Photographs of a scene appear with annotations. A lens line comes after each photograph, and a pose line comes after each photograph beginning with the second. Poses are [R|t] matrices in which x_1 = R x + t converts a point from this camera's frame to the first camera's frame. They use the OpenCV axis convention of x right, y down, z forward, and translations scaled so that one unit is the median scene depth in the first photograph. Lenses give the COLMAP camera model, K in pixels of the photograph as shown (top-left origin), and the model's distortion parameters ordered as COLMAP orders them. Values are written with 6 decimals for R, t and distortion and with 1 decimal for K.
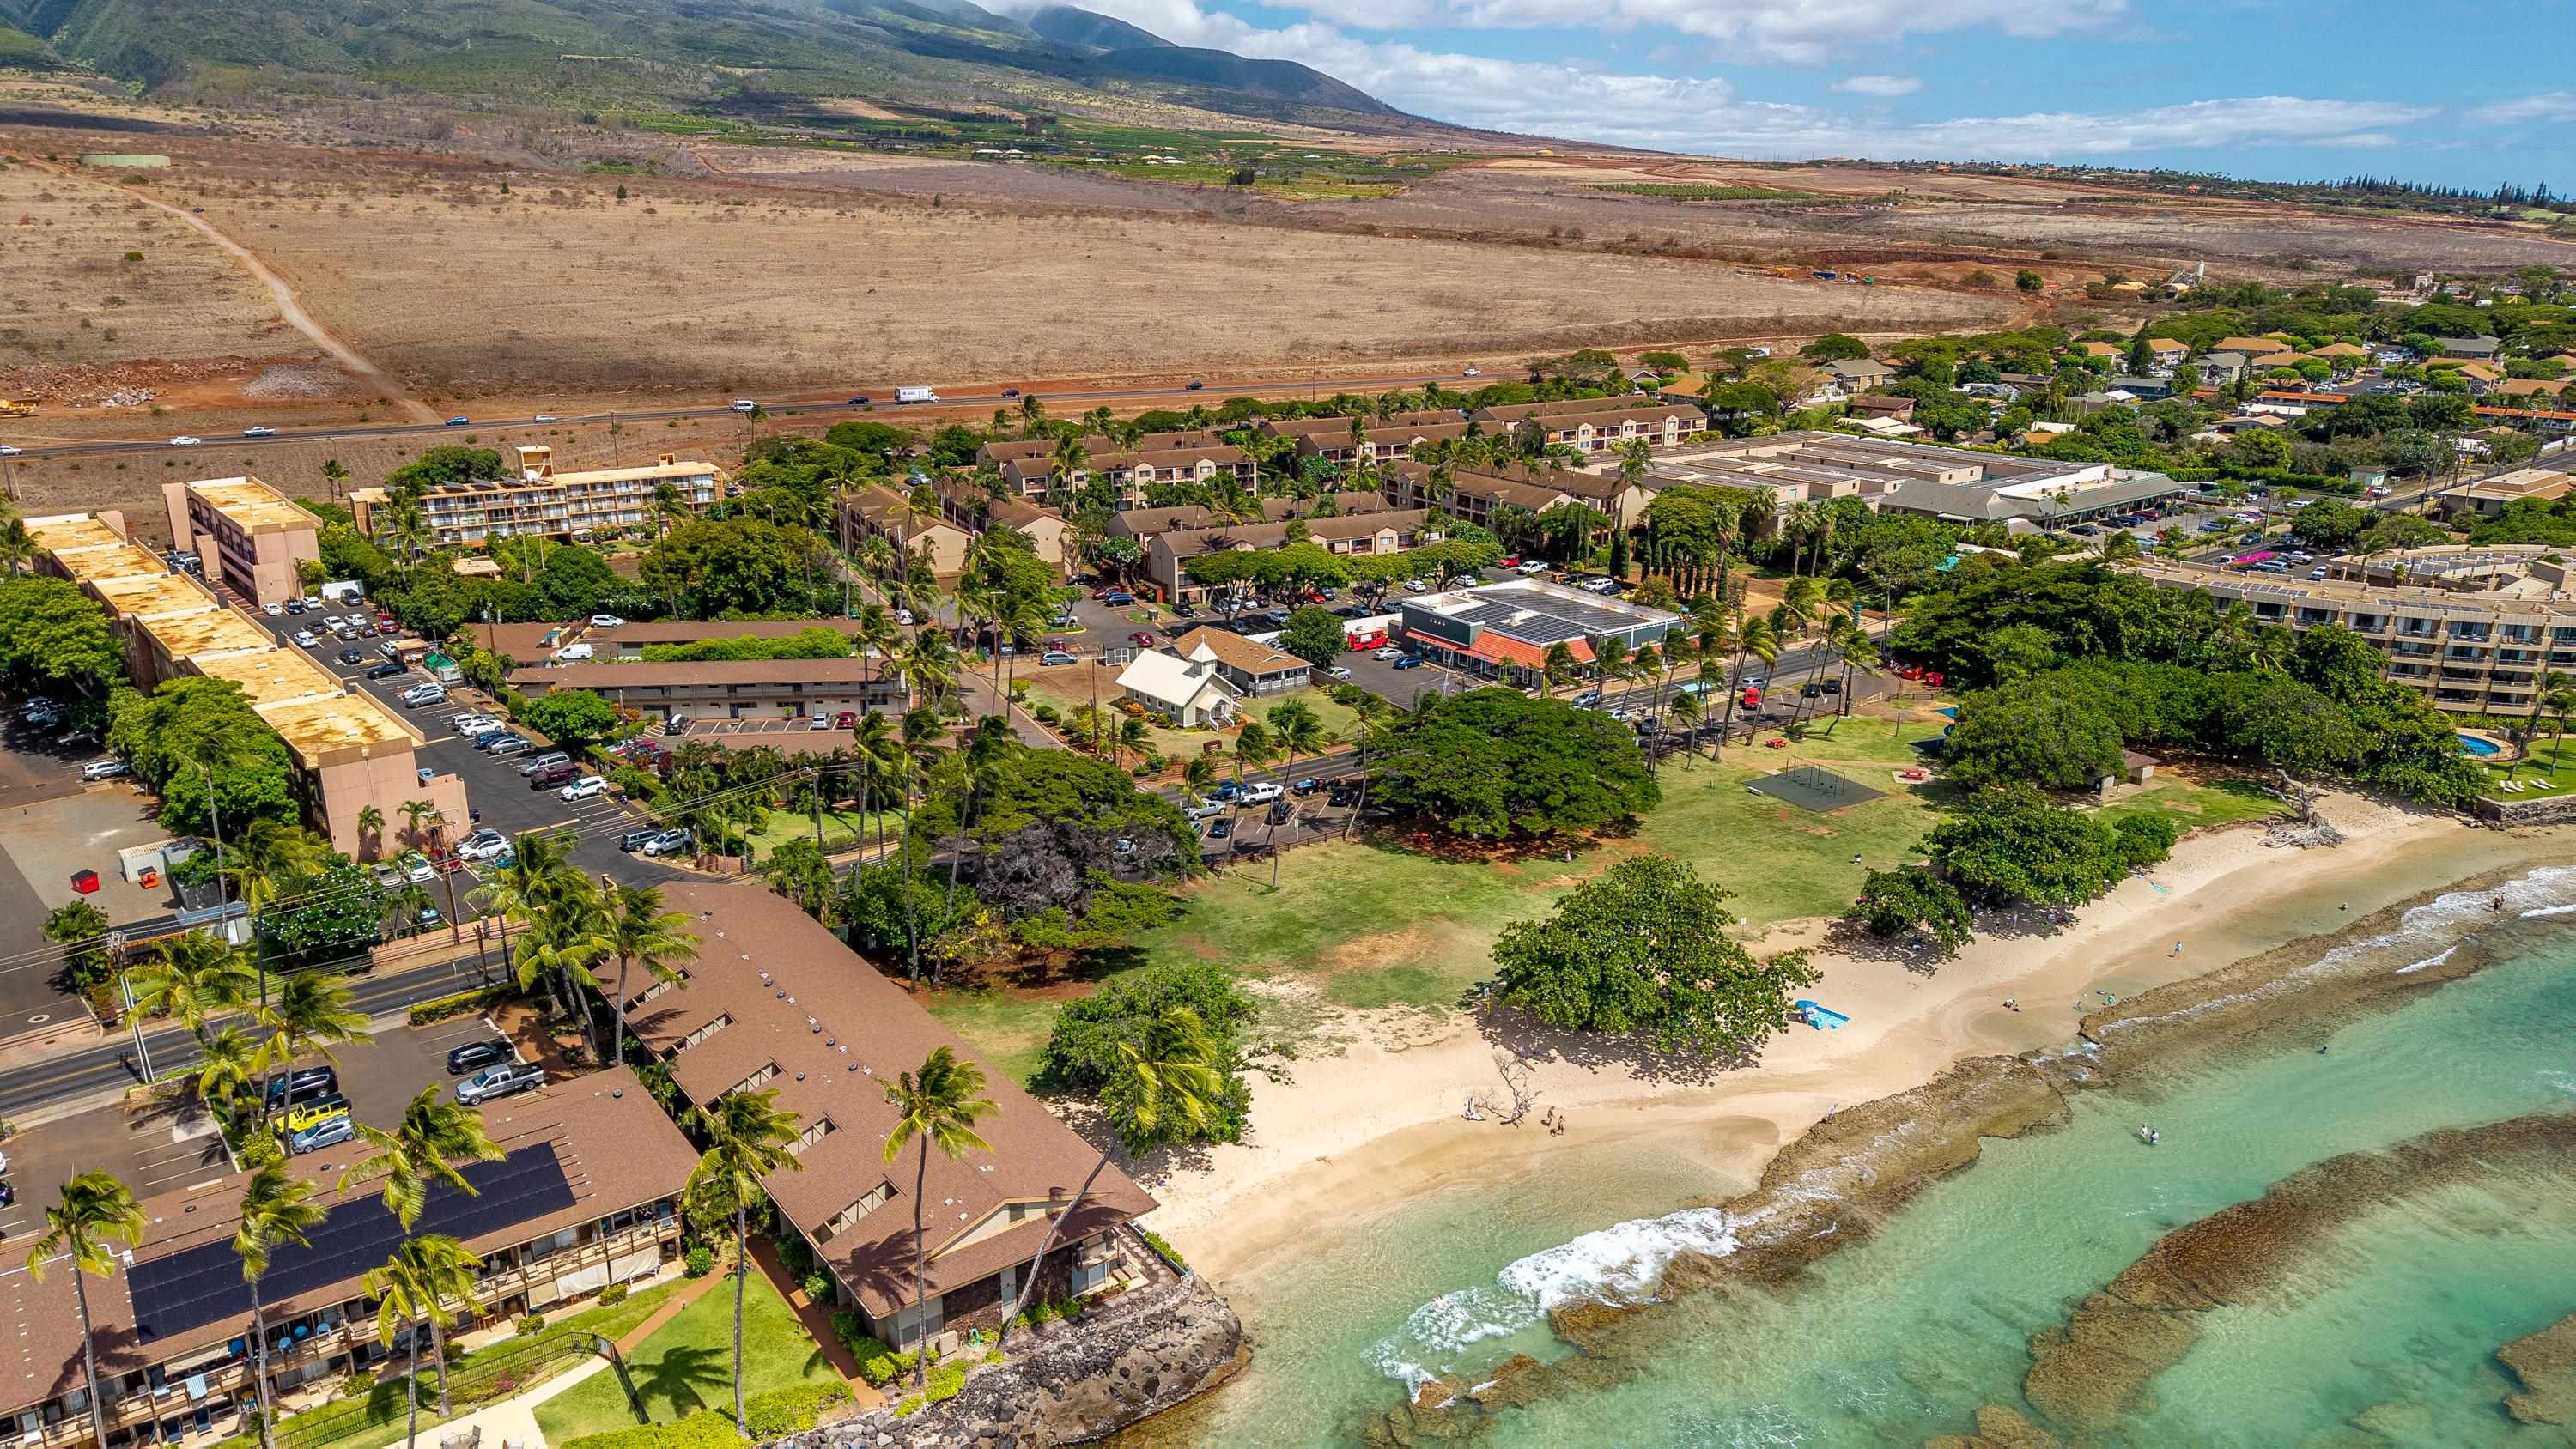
lens RADIAL K [[1734.5, 0, 1288.0], [0, 1734.5, 724.5], [0, 0, 1]] dist [0.024399, -0.003079]
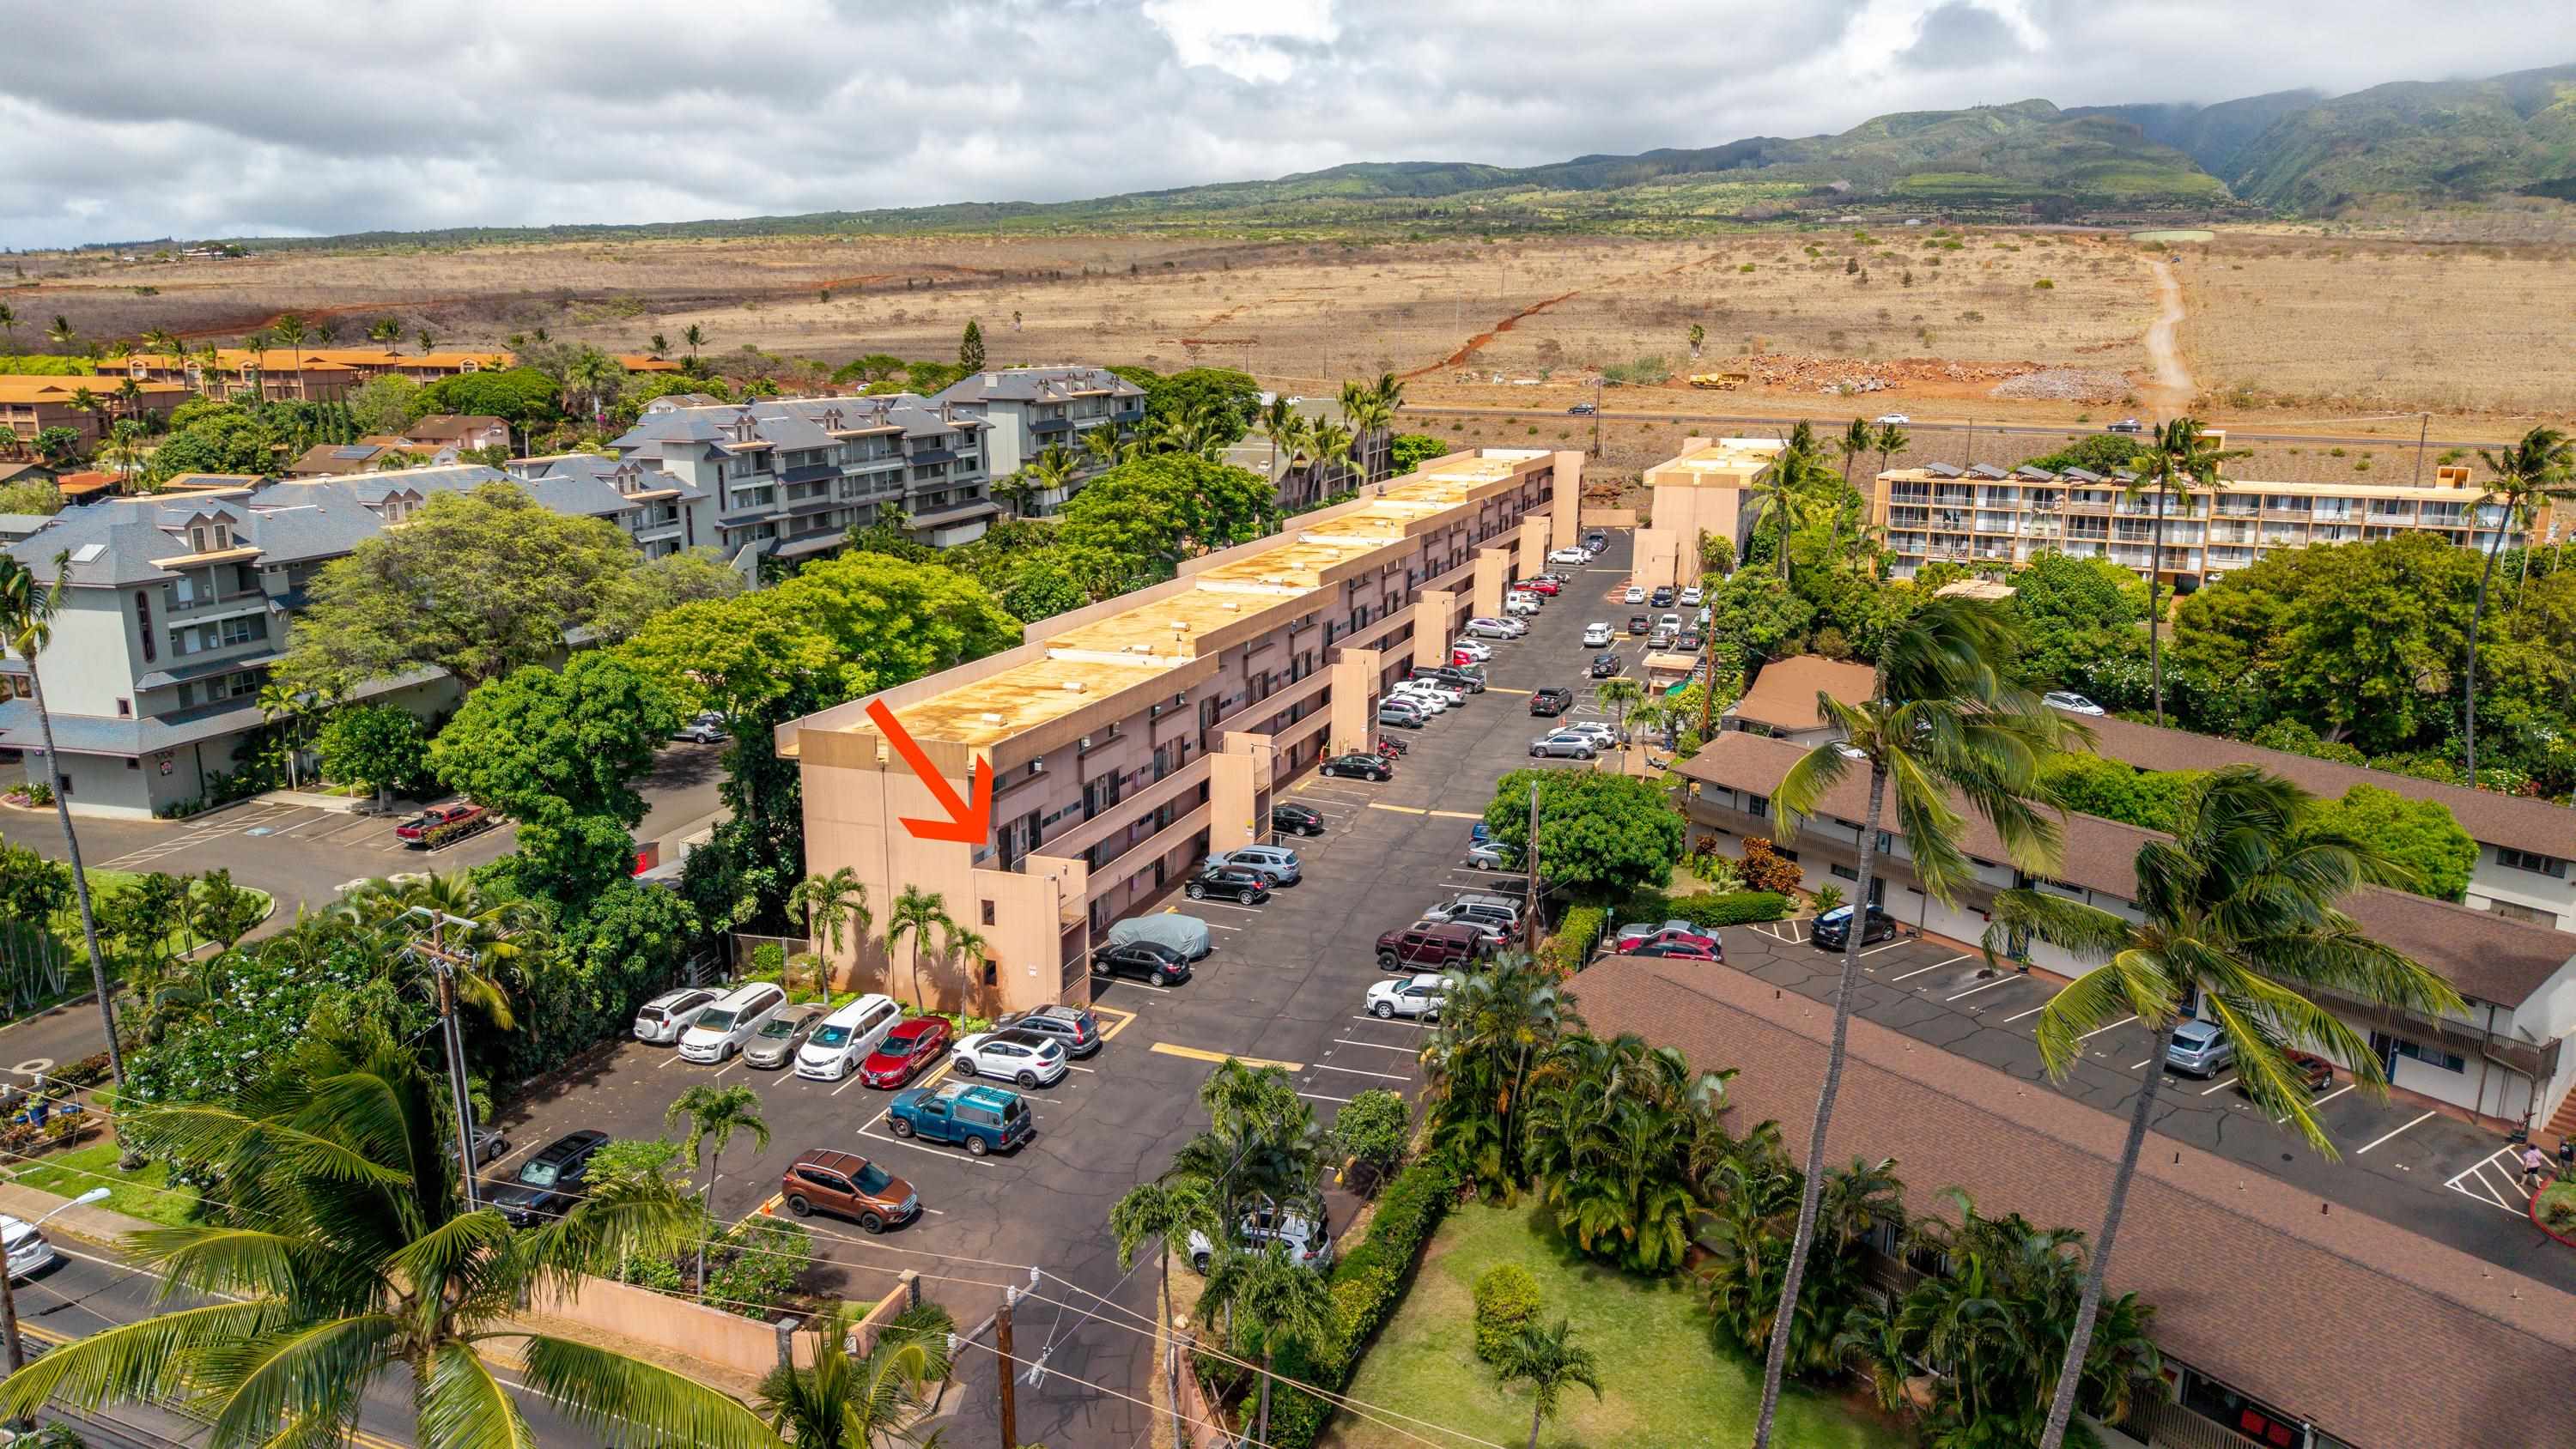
lens RADIAL K [[1734.5, 0, 1288.0], [0, 1734.5, 724.5], [0, 0, 1]] dist [0.024399, -0.003079]
pose [[0.478692, 0.199347, -0.855052, -0.066327], [-0.263600, 0.961585, 0.076610, -0.032322], [0.837478, 0.188719, 0.512851, 0.541402]]
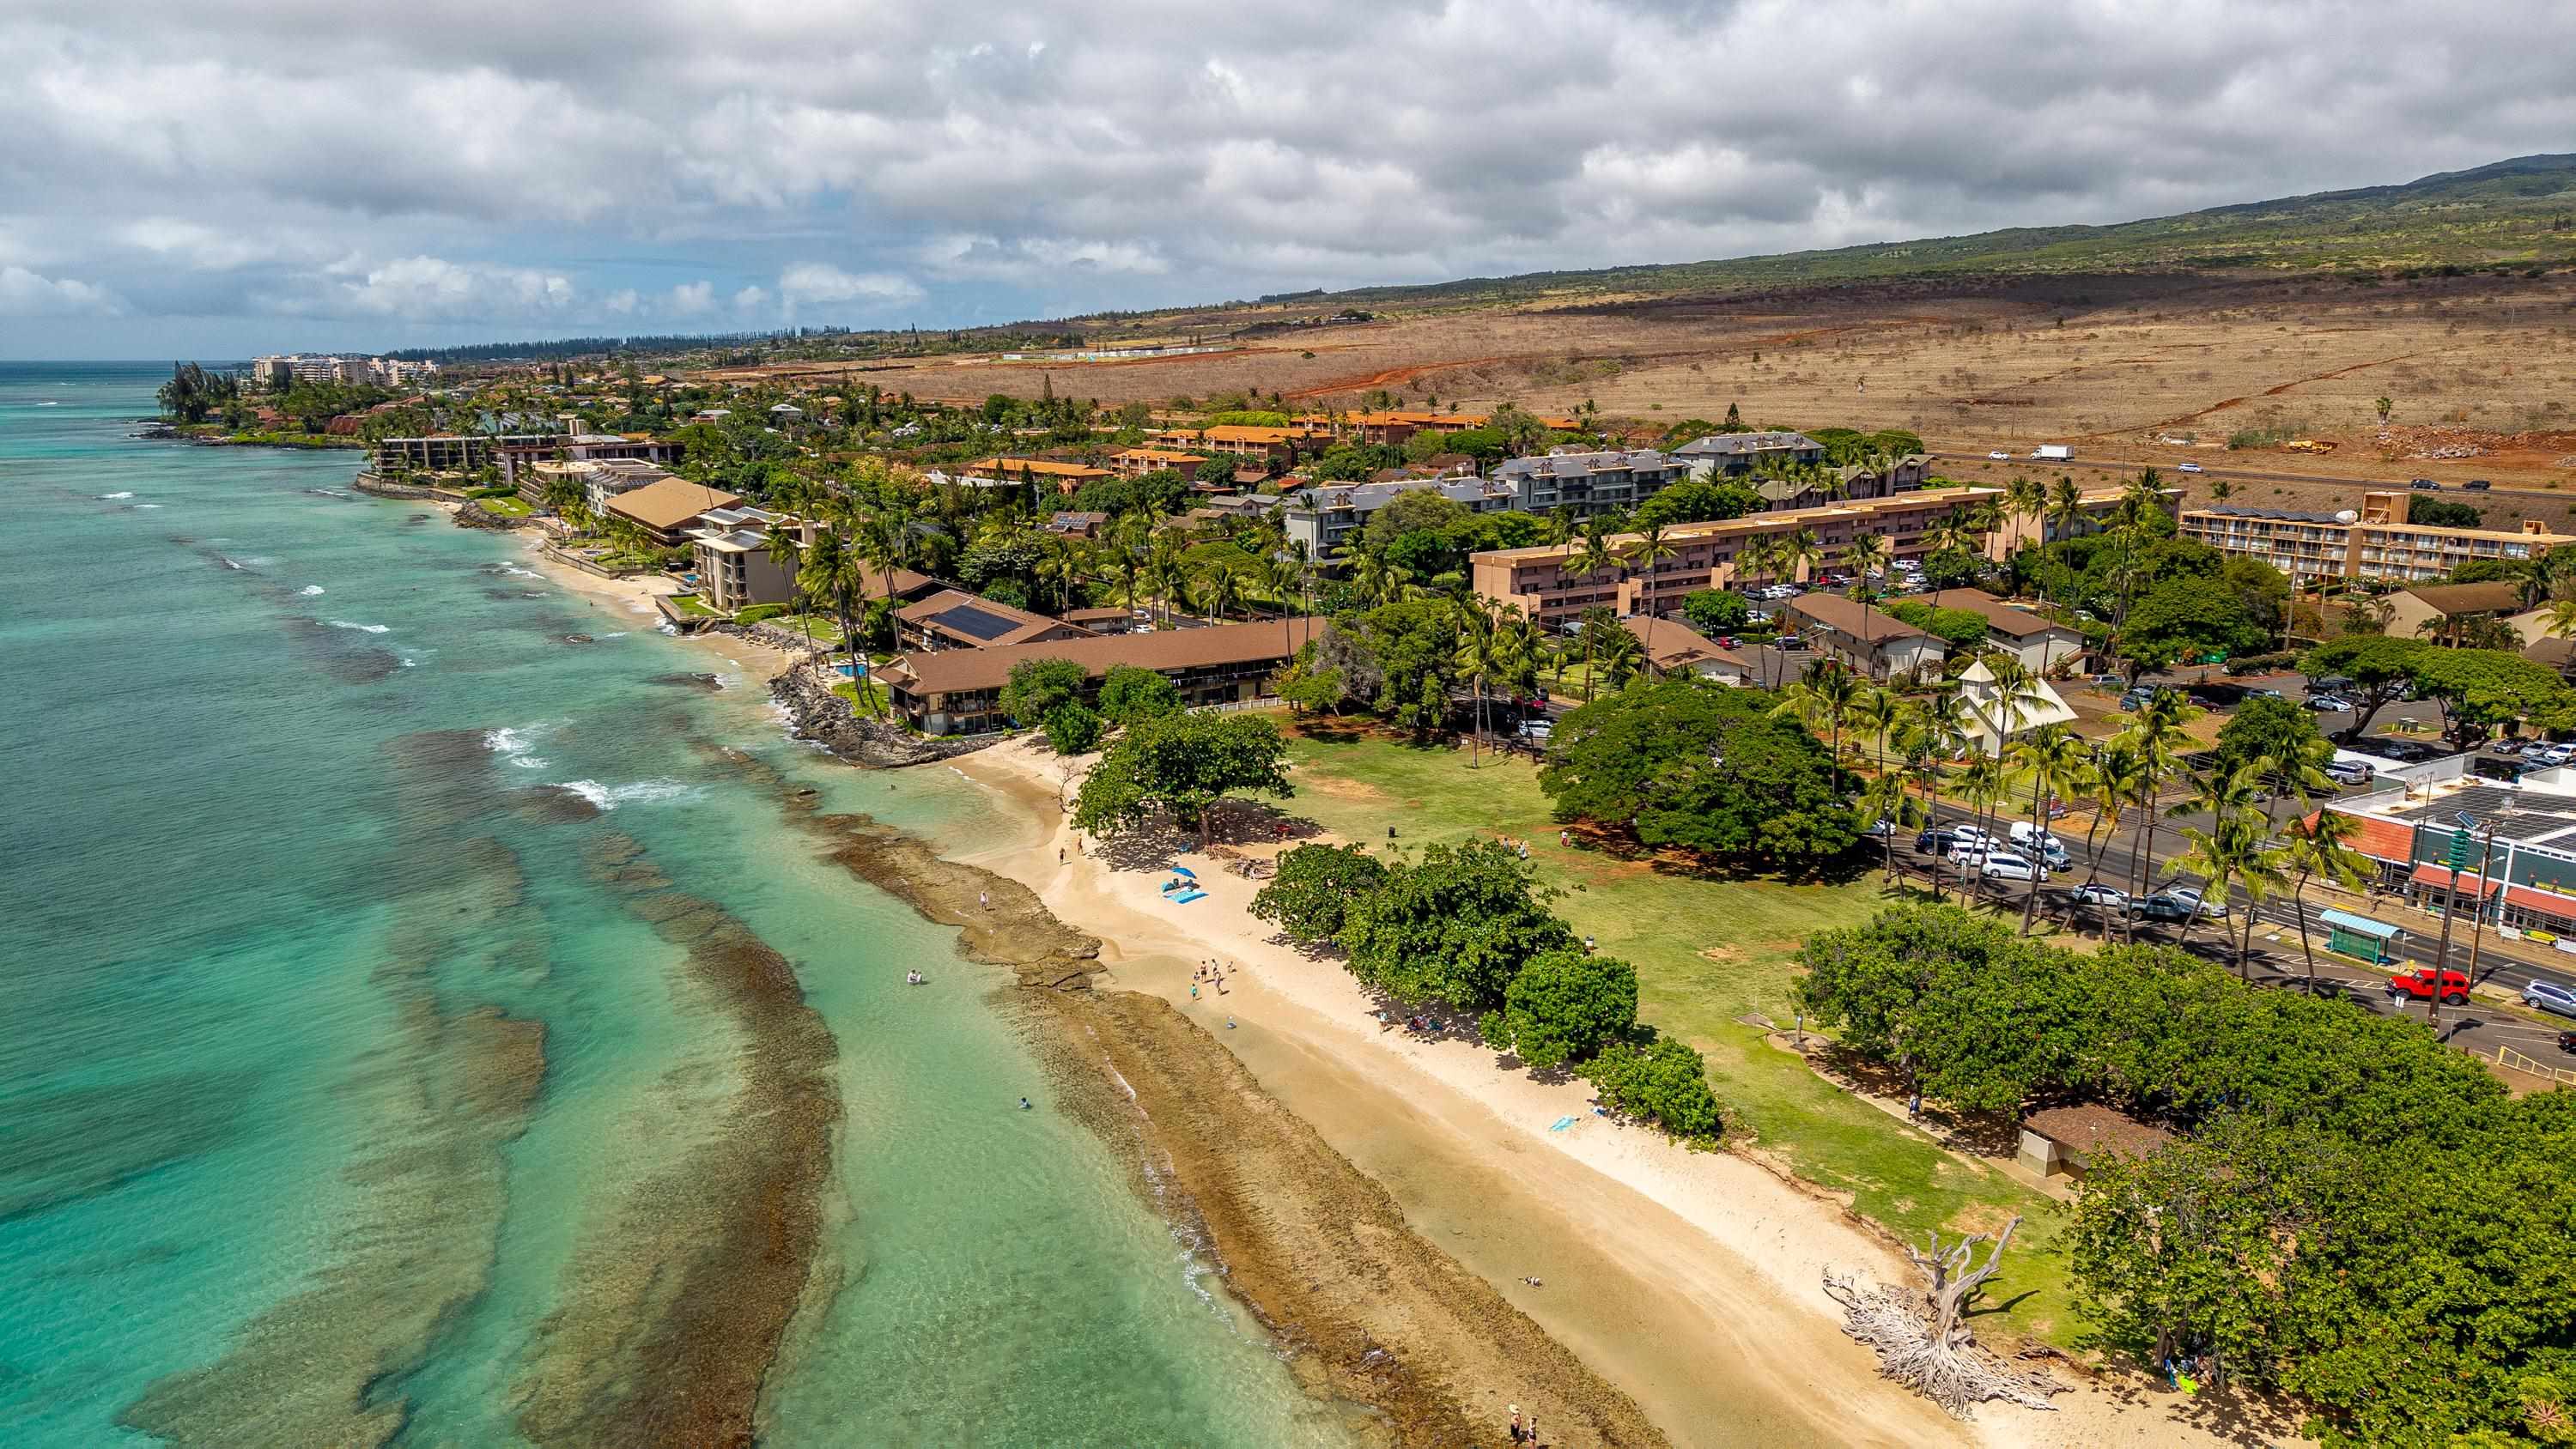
lens RADIAL K [[1720.9, 0, 1285.7], [0, 1720.9, 641.4], [0, 0, 1]] dist [0.077551, -0.079938]
pose [[-0.072430, 0.165591, -0.983531, 0.677615], [-0.293695, 0.938857, 0.179698, -0.091075], [0.953151, 0.301873, -0.019368, 0.548145]]
